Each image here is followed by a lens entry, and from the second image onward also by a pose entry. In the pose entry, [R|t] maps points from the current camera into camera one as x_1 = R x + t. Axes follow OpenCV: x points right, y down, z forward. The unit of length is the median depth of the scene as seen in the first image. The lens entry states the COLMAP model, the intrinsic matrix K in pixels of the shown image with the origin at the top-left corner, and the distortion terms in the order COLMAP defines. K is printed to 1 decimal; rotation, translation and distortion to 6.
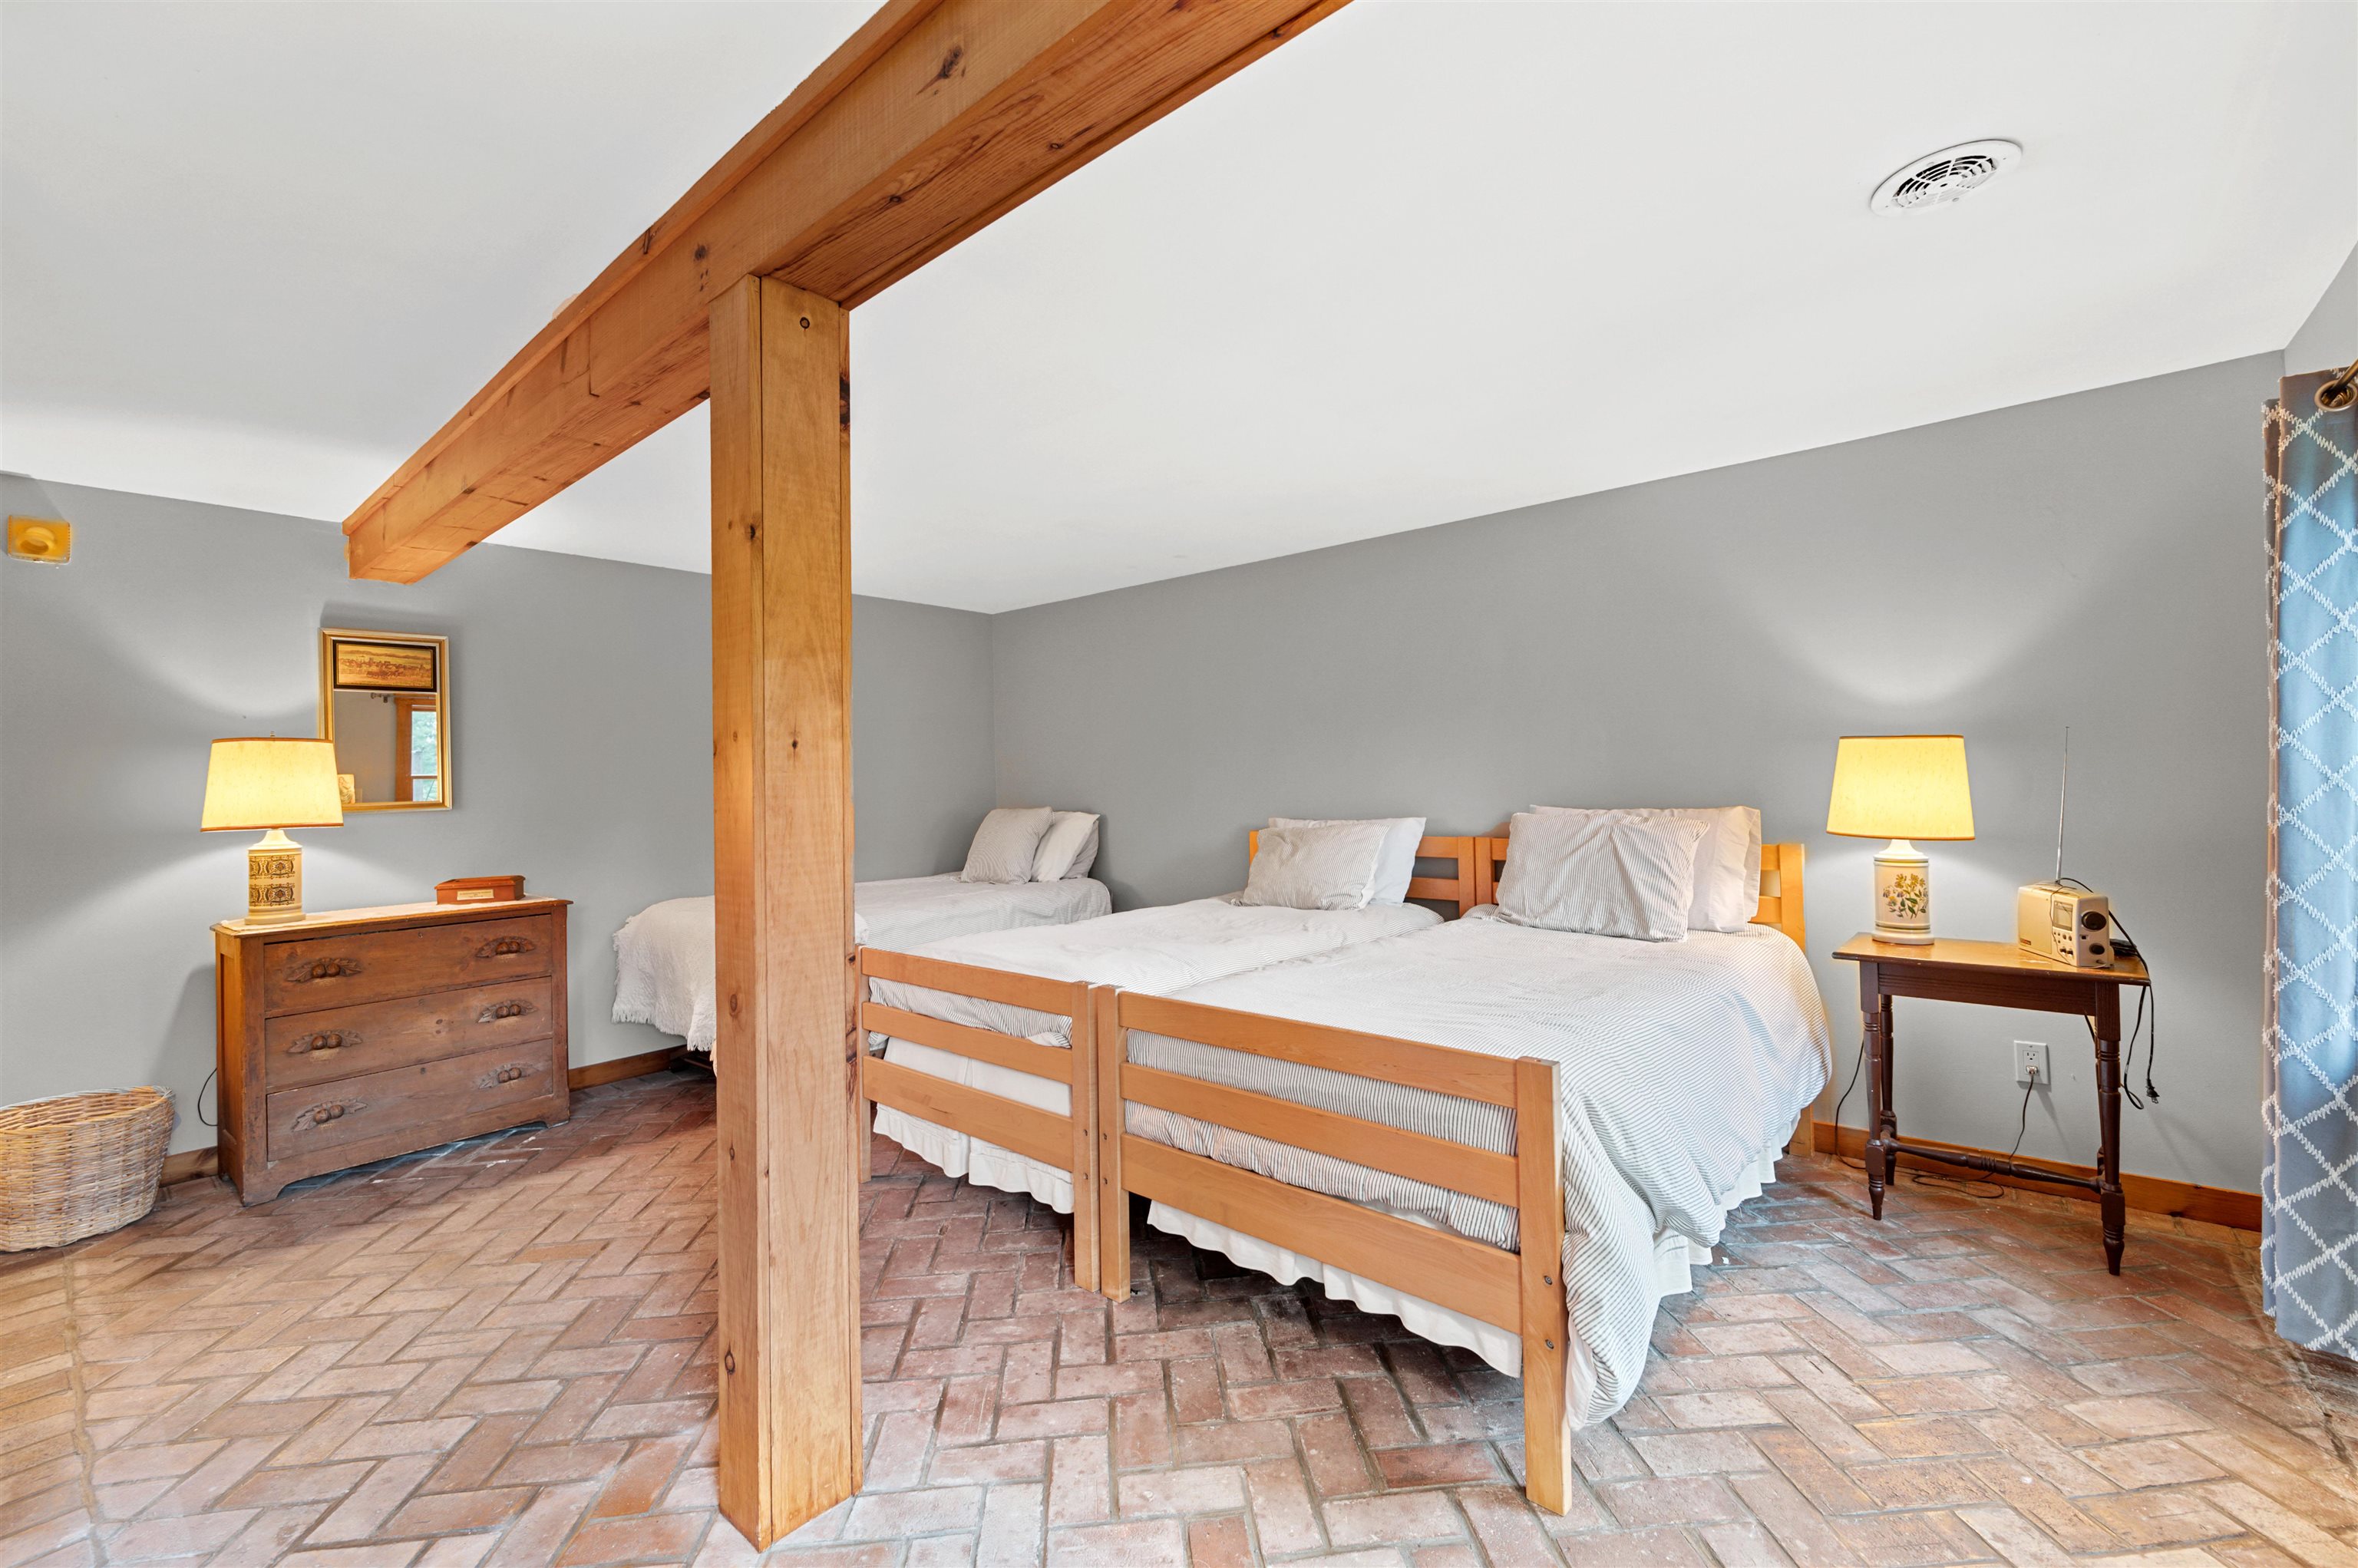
lens RADIAL K [[970.1, 0, 1223.6], [0, 970.1, 785.1], [0, 0, 1]] dist [0.012330, -0.000114]
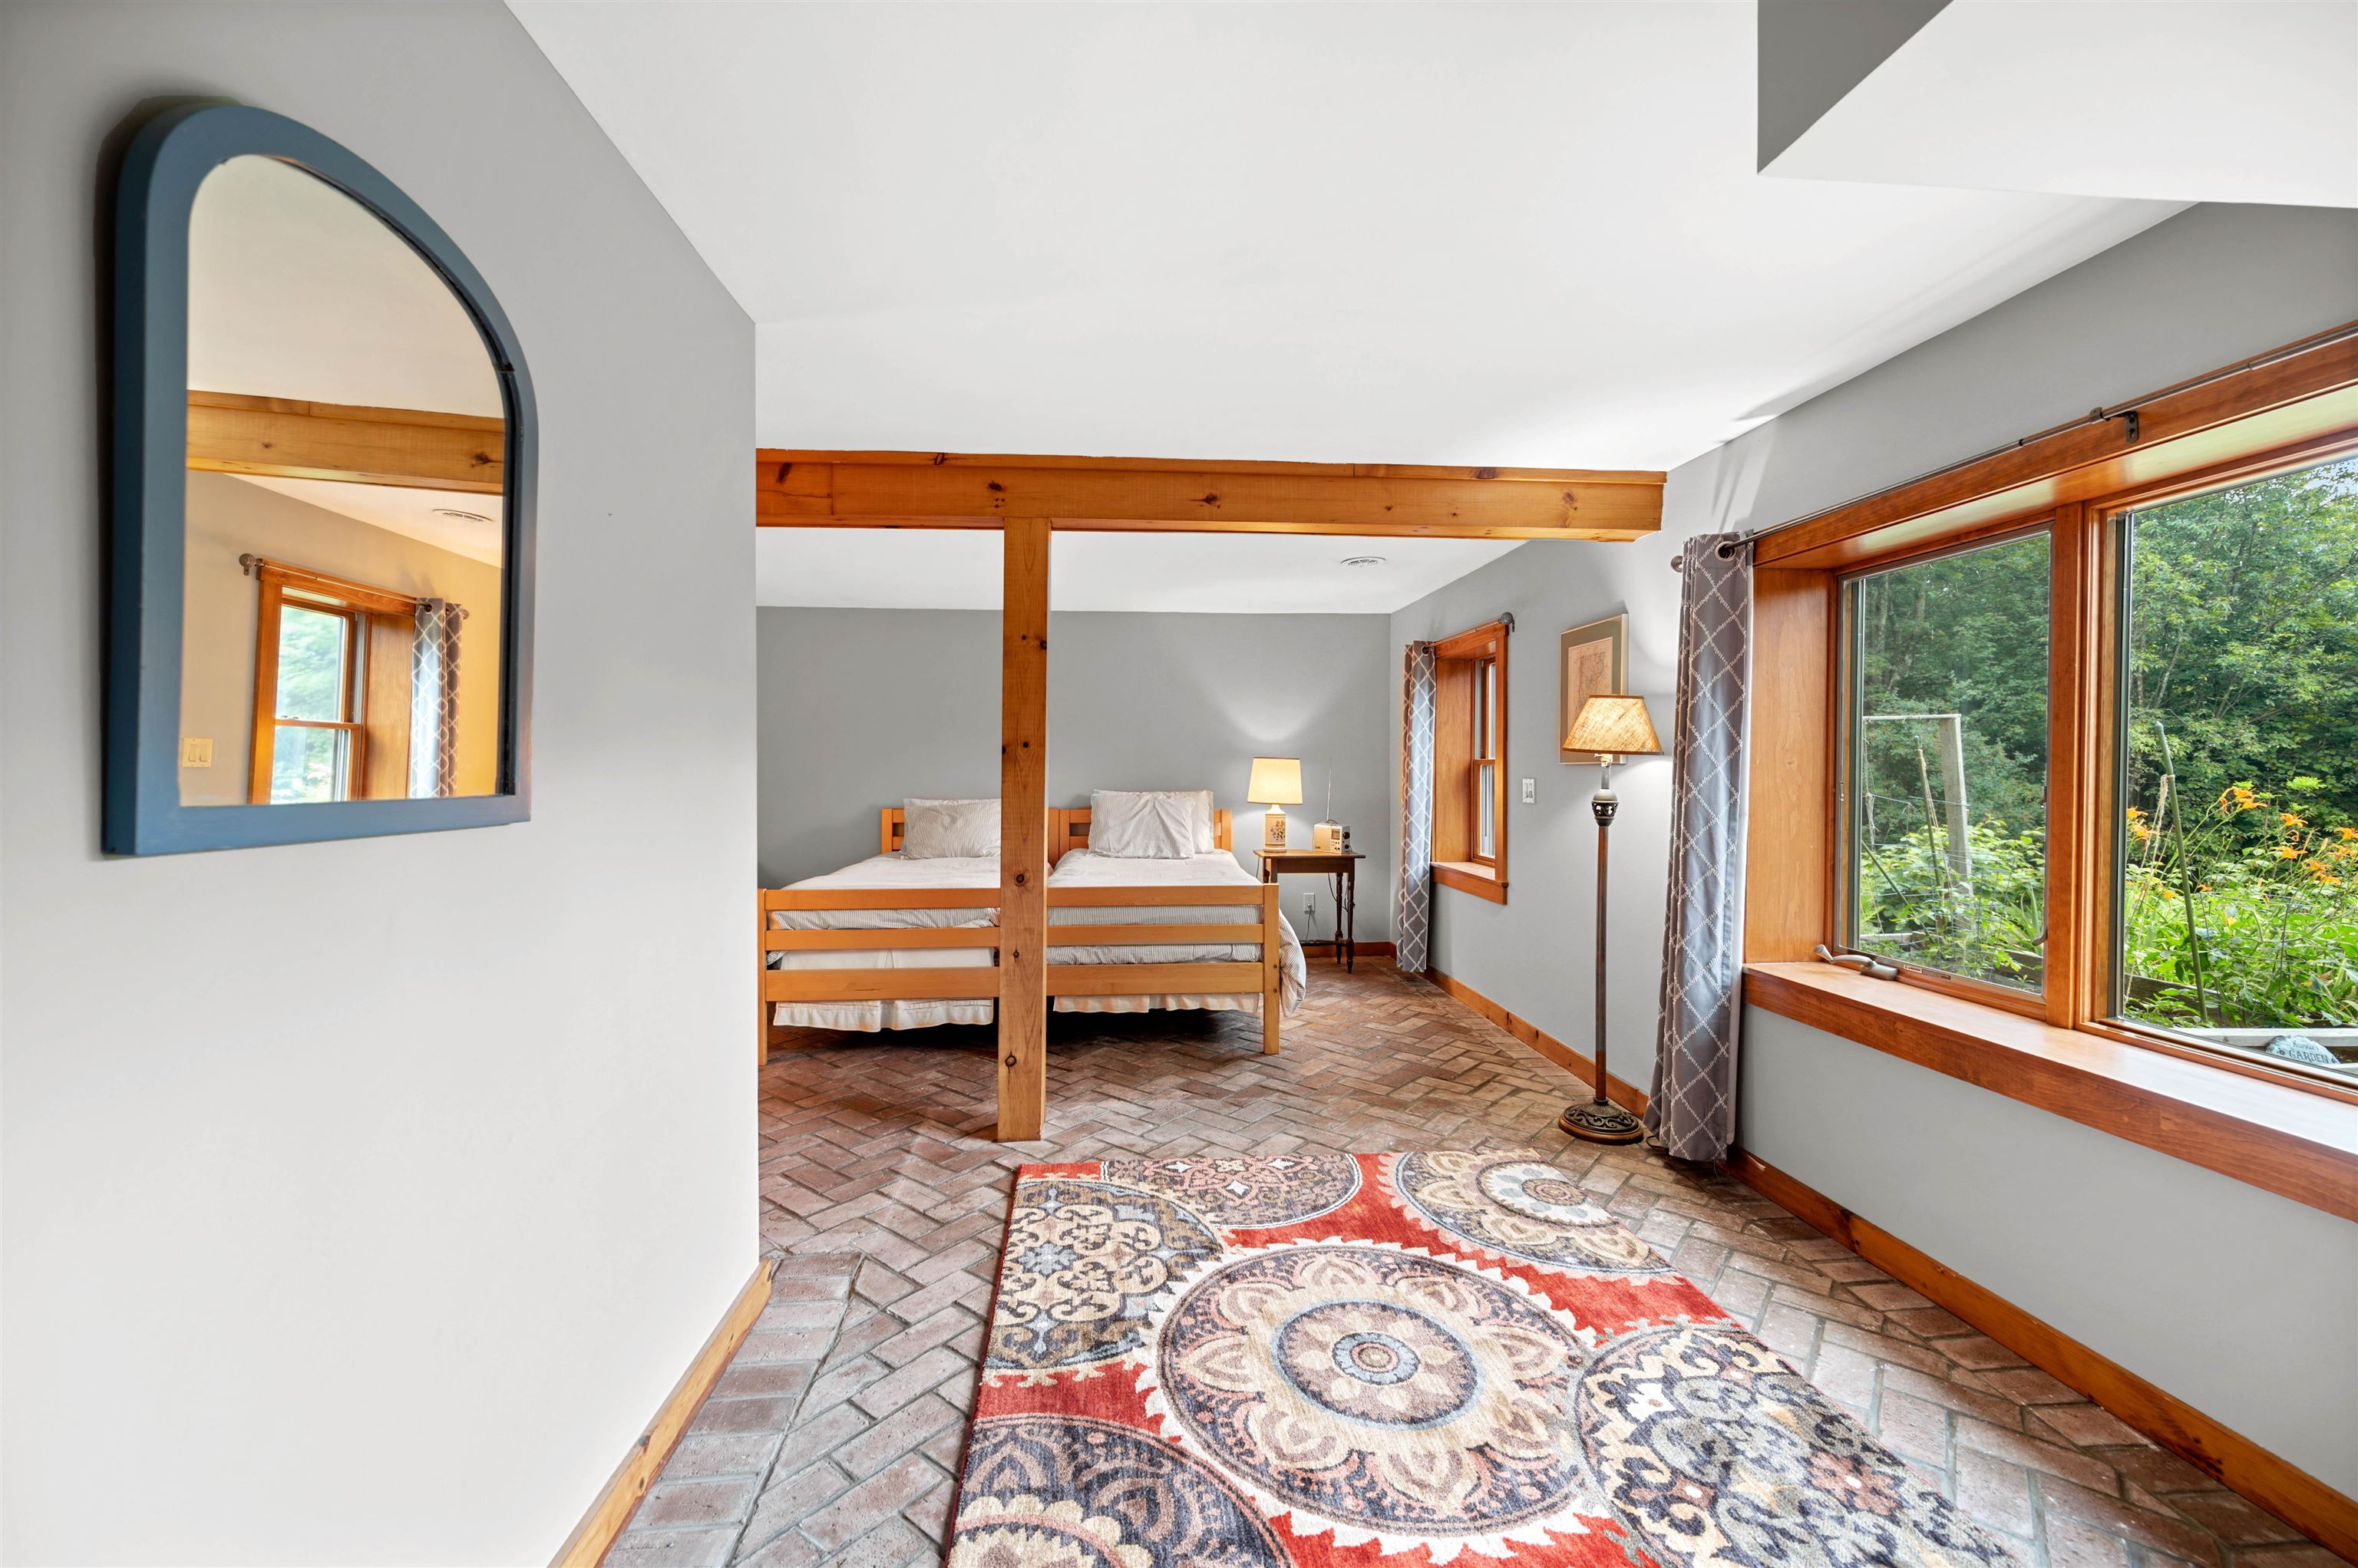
lens RADIAL K [[931.8, 0, 1179.1], [0, 931.8, 772.9], [0, 0, 1]] dist [-0.000856, -0.000067]
pose [[0.718339, 0.018126, 0.695457, -0.932509], [-0.012515, 0.999835, -0.013132, 0.014641], [-0.695581, 0.000729, 0.718447, -0.358589]]
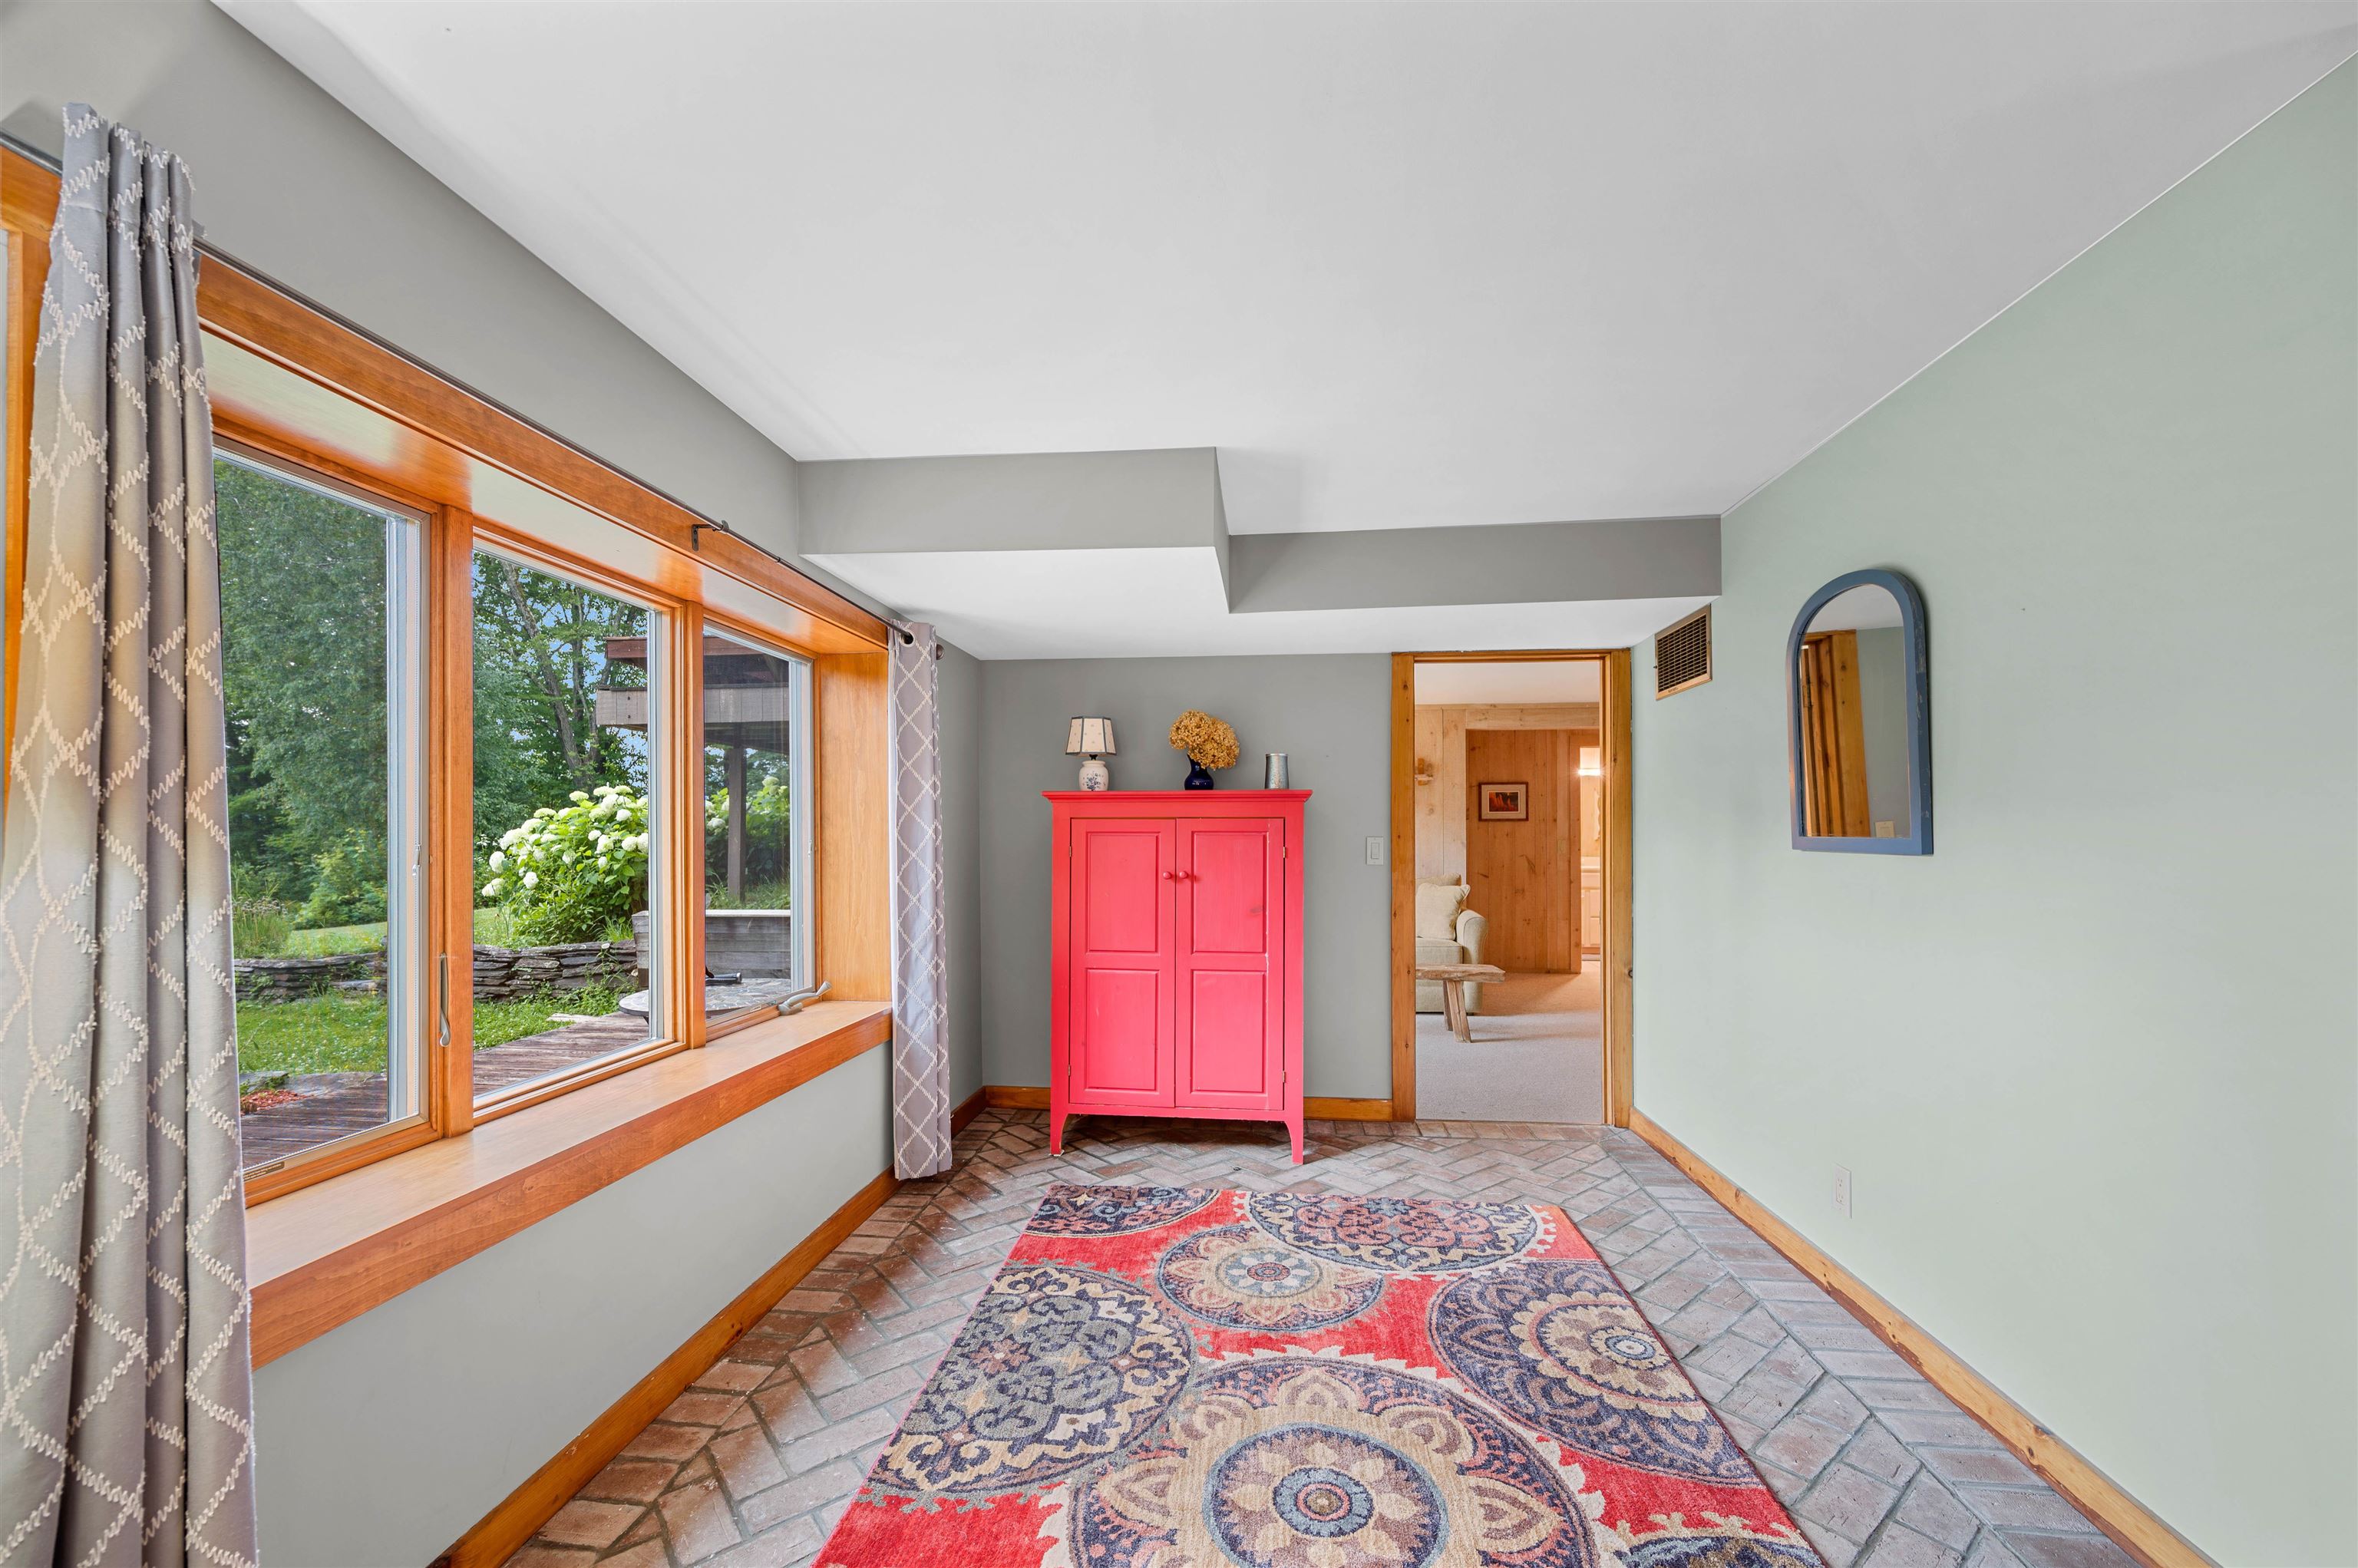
lens RADIAL K [[941.4, 0, 1169.1], [0, 941.4, 826.6], [0, 0, 1]] dist [-0.000147, -0.000144]
pose [[-0.848009, 0.020973, -0.529566, 0.052462], [0.019808, 0.999773, 0.007876, -0.001754], [0.529611, -0.003811, -0.848232, 0.496617]]
